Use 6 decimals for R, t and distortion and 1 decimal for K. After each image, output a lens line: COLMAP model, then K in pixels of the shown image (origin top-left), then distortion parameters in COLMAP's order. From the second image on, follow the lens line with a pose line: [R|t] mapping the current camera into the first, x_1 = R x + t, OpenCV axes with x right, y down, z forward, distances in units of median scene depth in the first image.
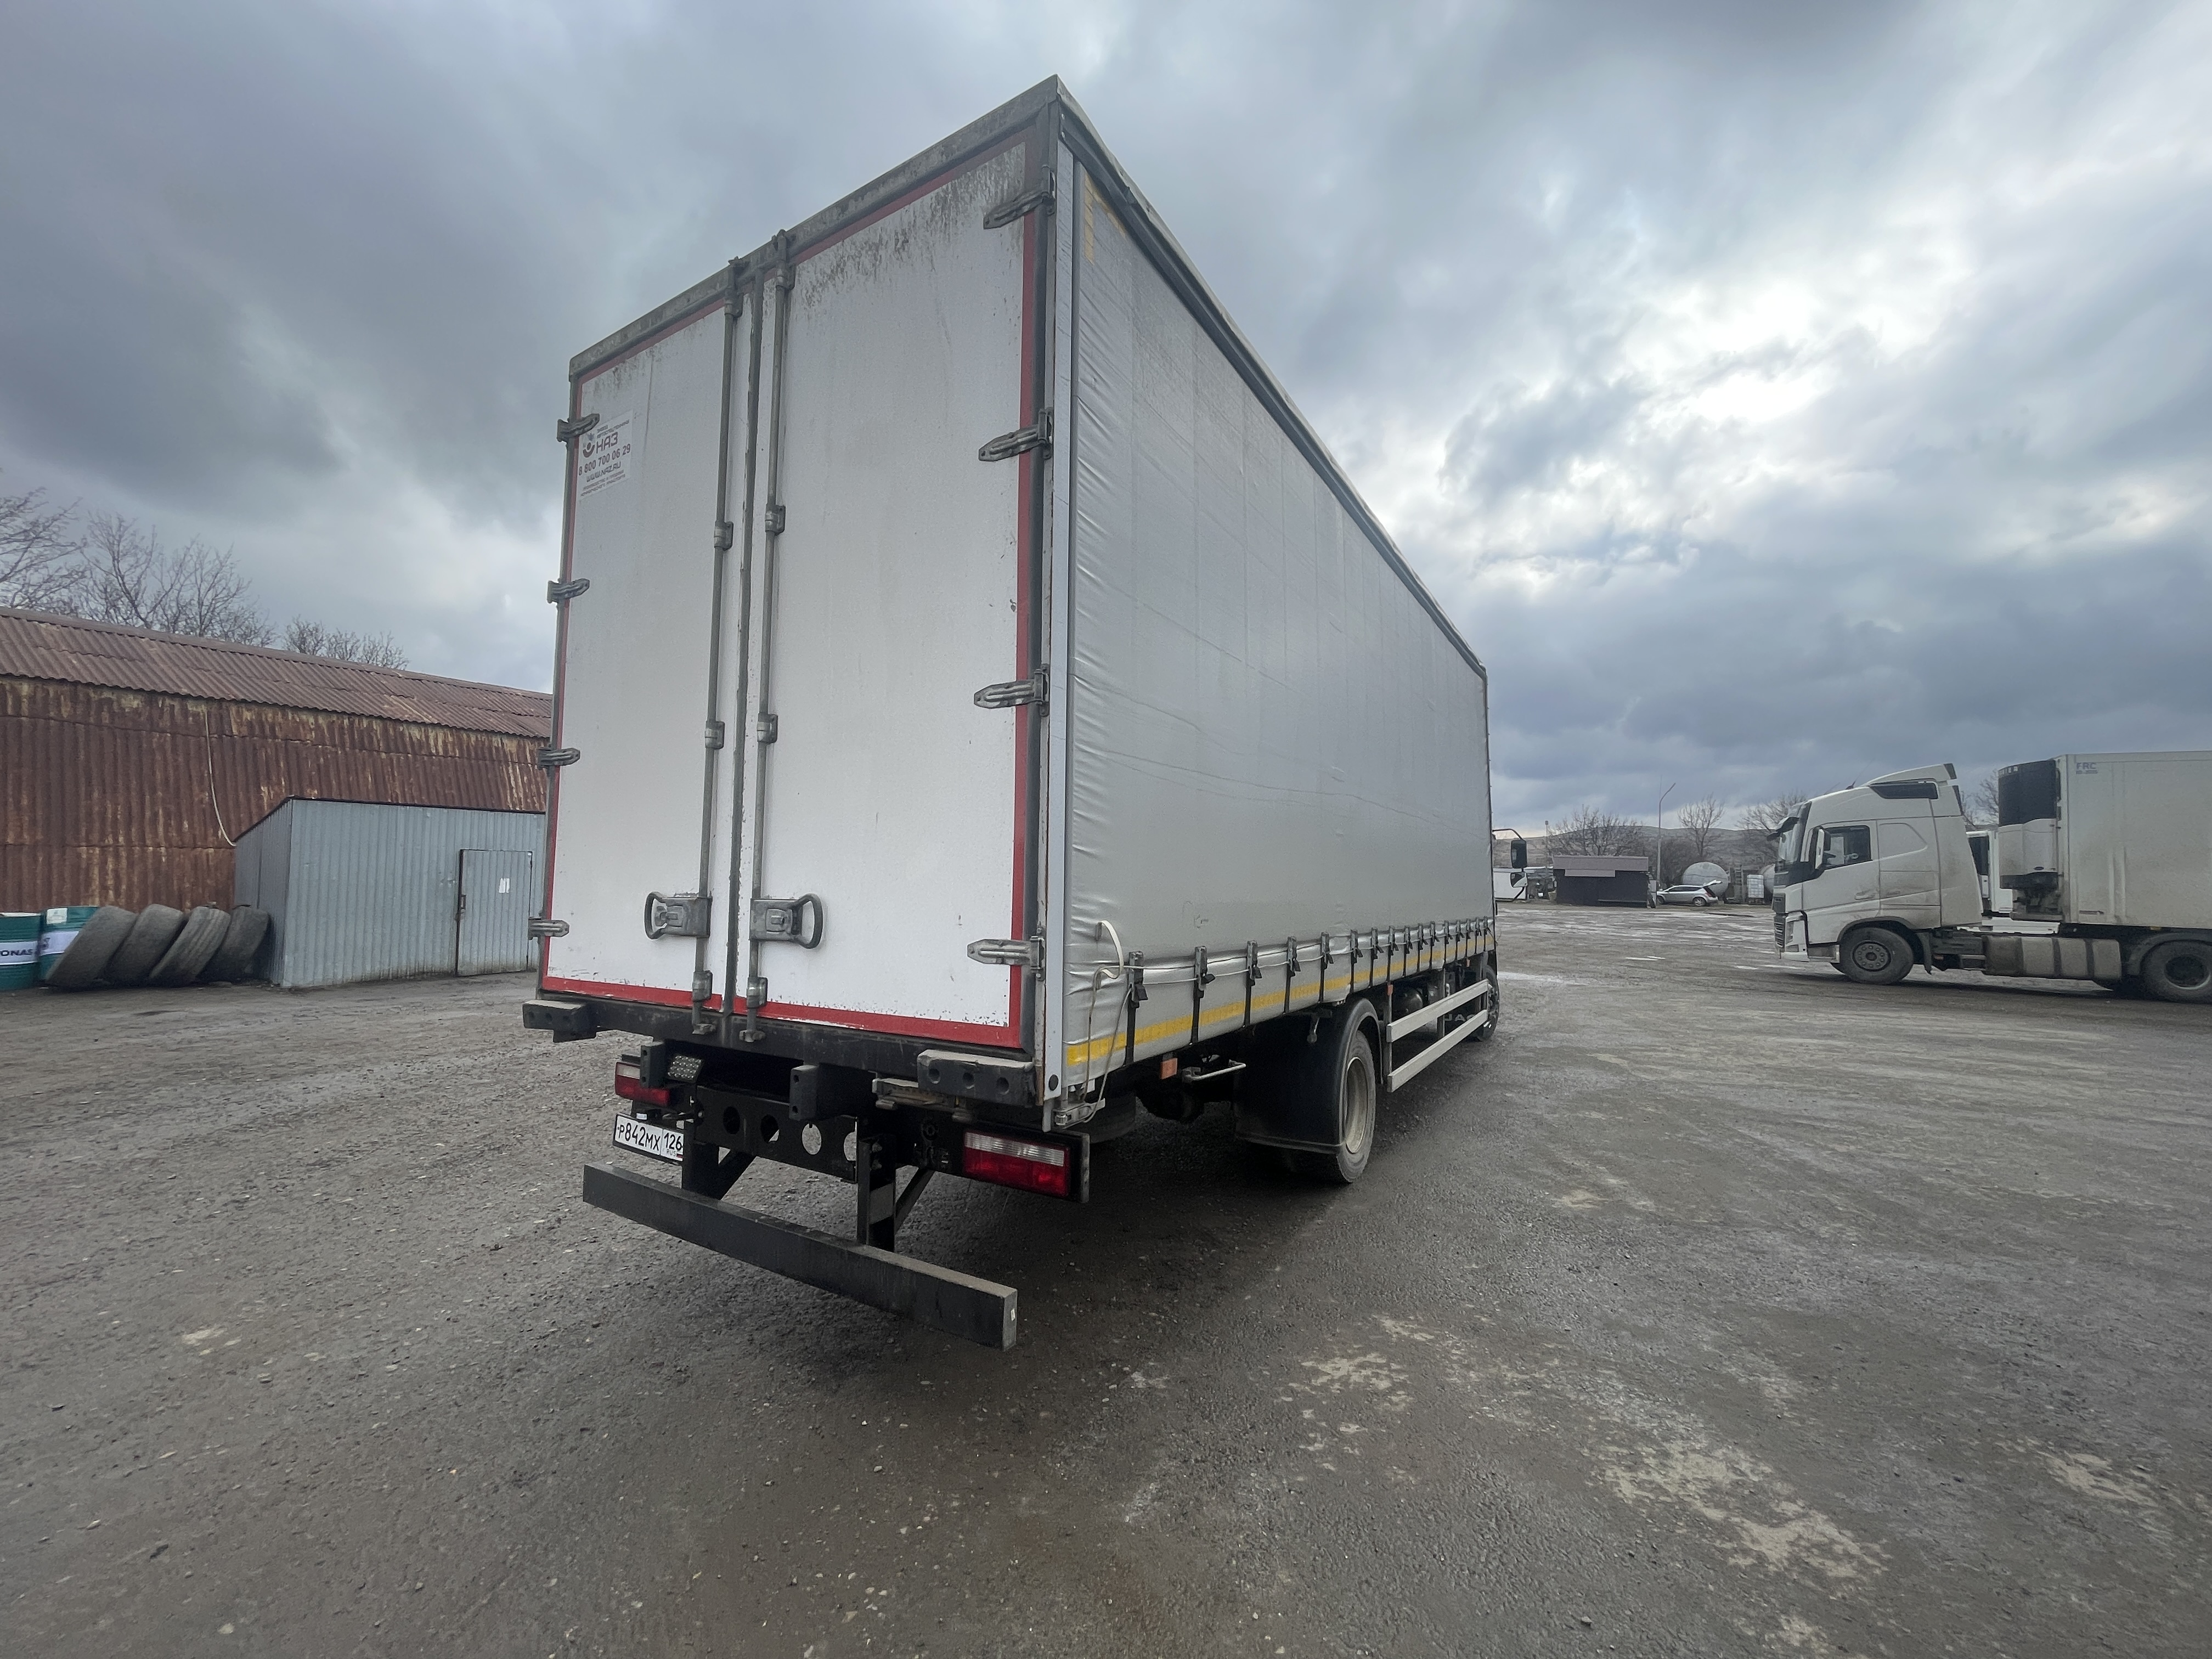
lens RADIAL K [[882.5, 0, 1103.0], [0, 882.5, 836.4], [0, 0, 1]] dist [-0.001025, 0.000004]
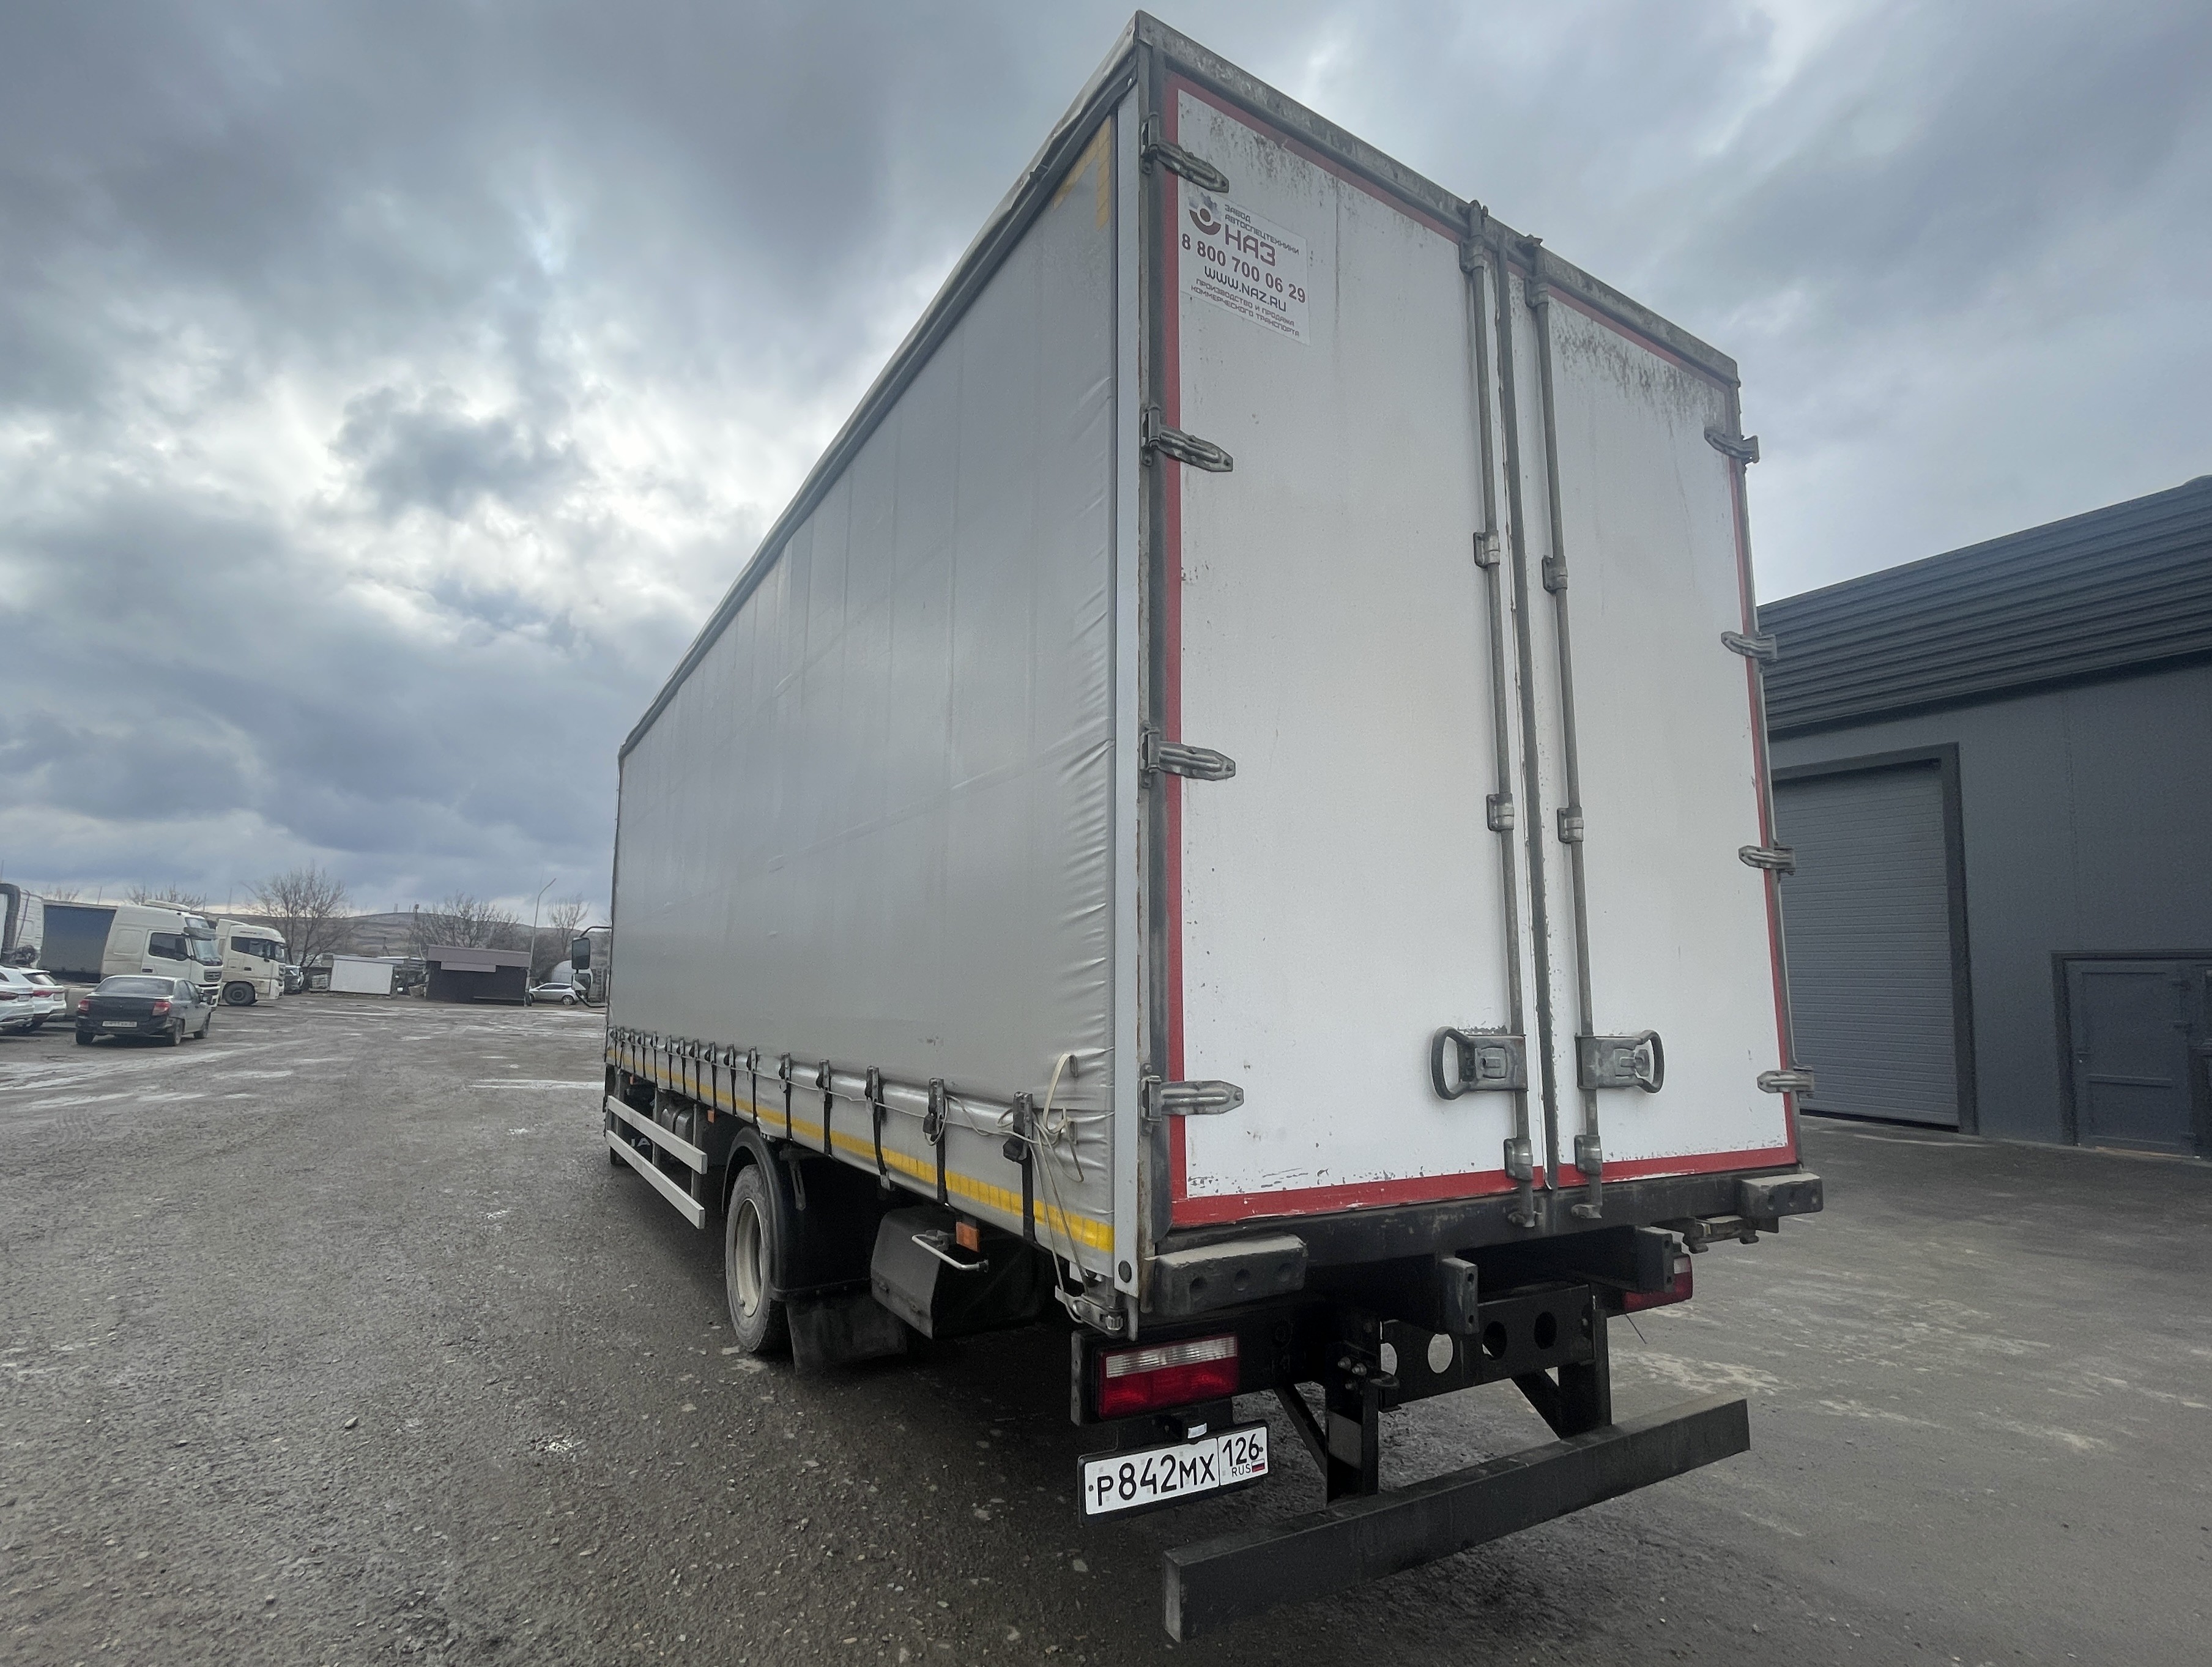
lens RADIAL K [[1016.4, 0, 989.3], [0, 1016.4, 885.1], [0, 0, 1]] dist [0.004079, 0.001053]
pose [[0.492968, 0.105256, 0.863657, -1.208841], [-0.073258, 0.994152, -0.079344, 0.037779], [-0.866958, -0.024155, 0.497796, 0.825185]]
